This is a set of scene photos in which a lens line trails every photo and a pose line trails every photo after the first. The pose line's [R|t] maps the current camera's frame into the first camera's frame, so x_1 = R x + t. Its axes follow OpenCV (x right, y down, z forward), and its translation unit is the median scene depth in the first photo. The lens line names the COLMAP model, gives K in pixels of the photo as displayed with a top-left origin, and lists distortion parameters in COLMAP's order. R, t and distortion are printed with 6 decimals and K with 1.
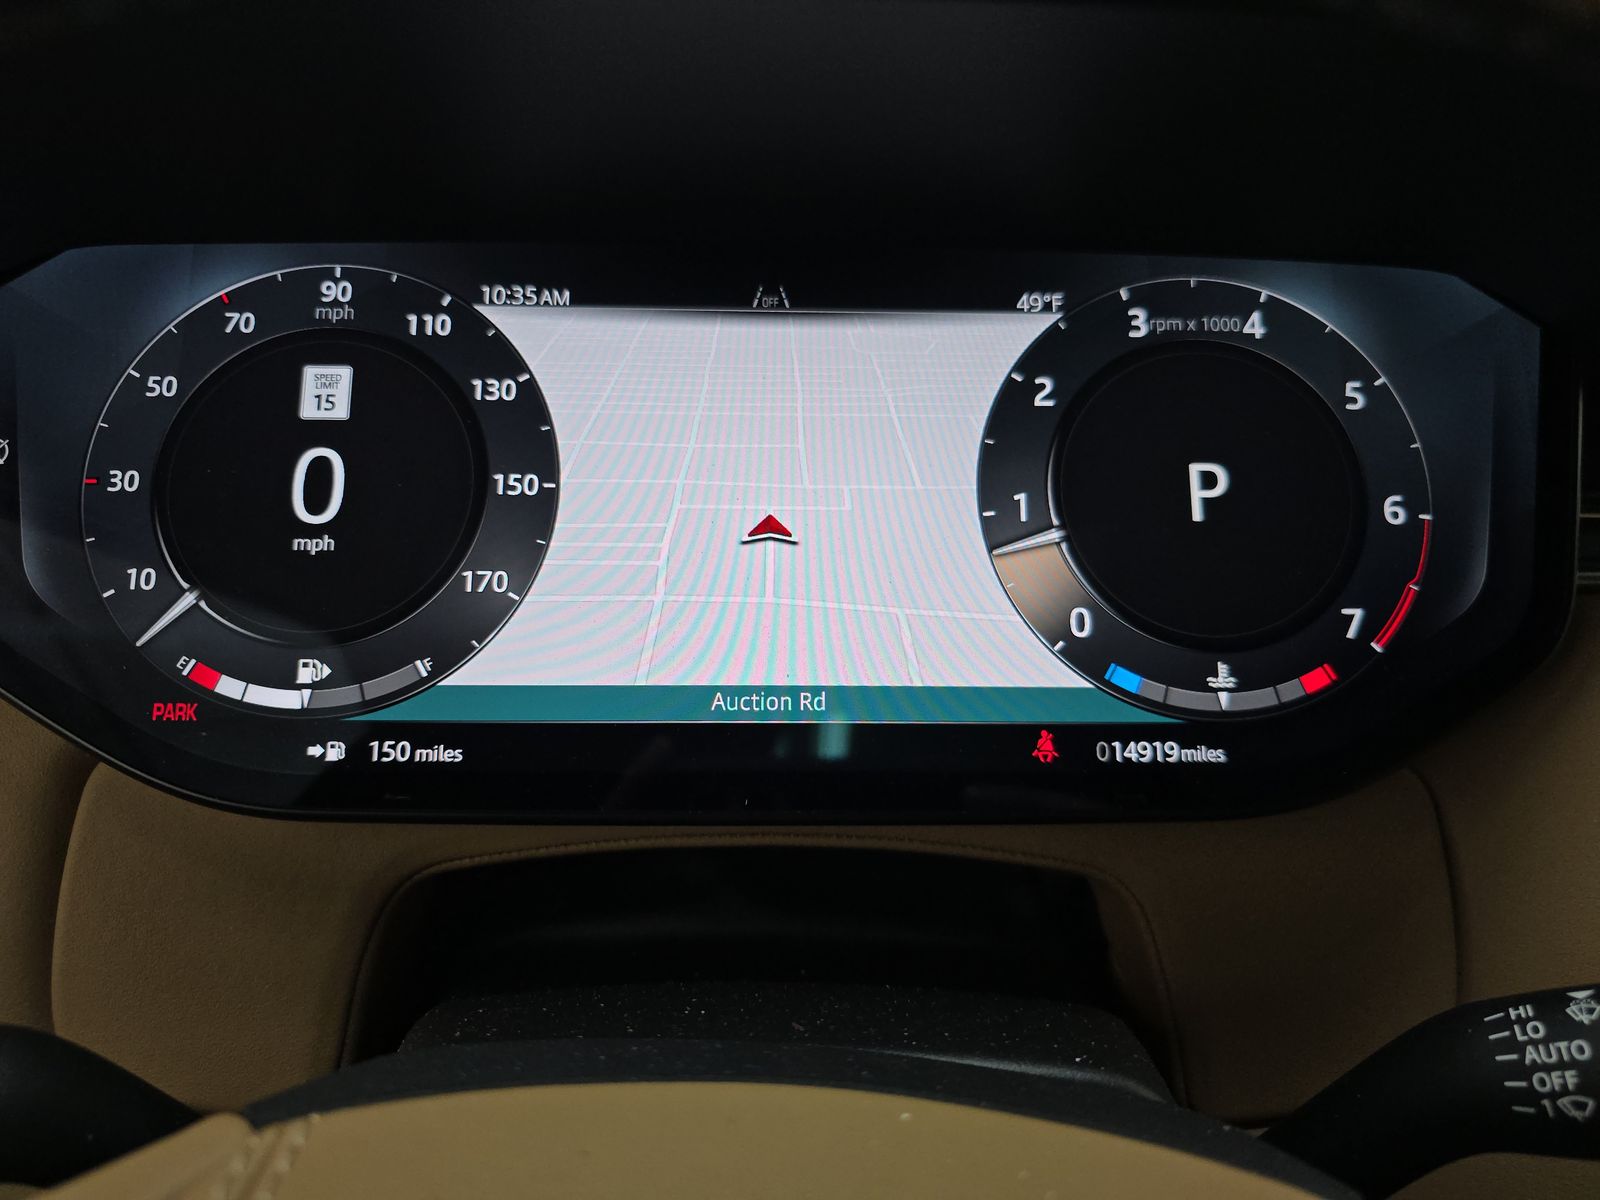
lens RADIAL K [[1063.1, 0, 800.0], [0, 1063.1, 600.0], [0, 0, 1]] dist [0.001965, -0.018057]
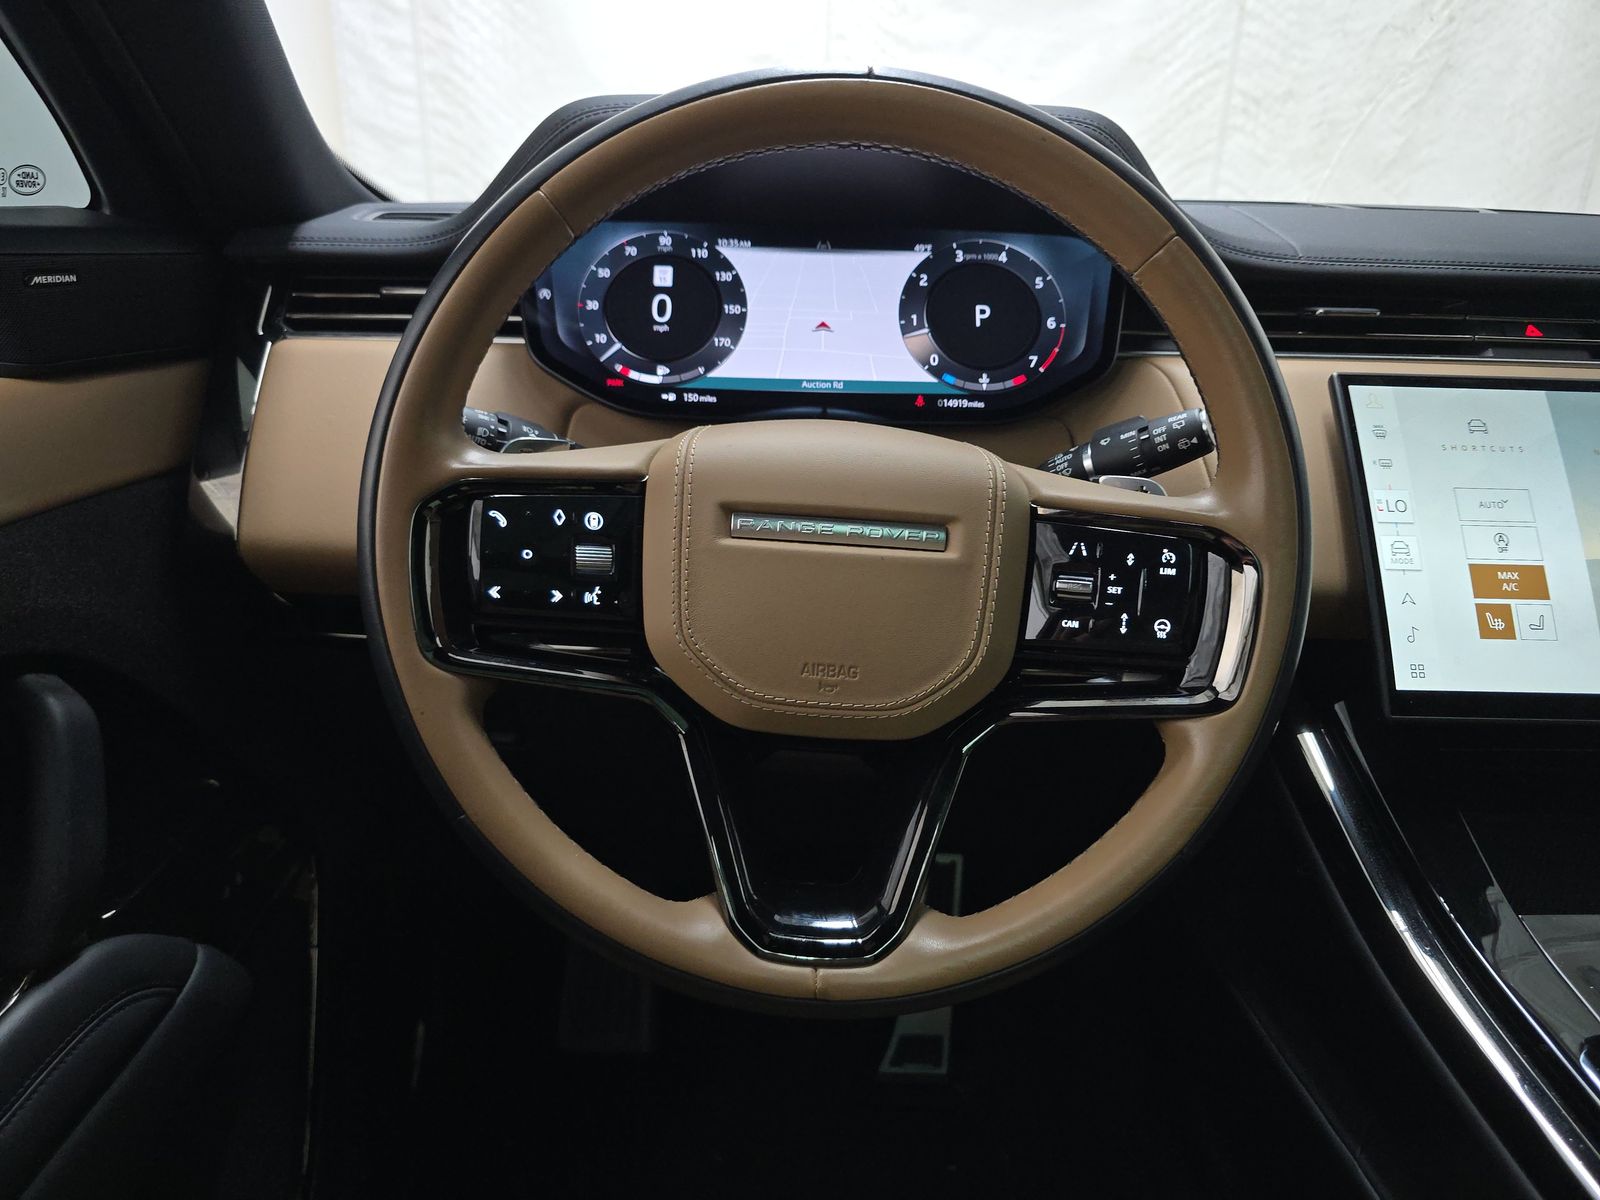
lens RADIAL K [[1063.1, 0, 800.0], [0, 1063.1, 600.0], [0, 0, 1]] dist [0.001965, -0.018057]
pose [[0.997373, 0.033001, -0.064479, 0.114772], [0.005154, 0.855592, 0.517625, -0.897626], [0.072250, -0.516597, 0.853175, -1.757382]]
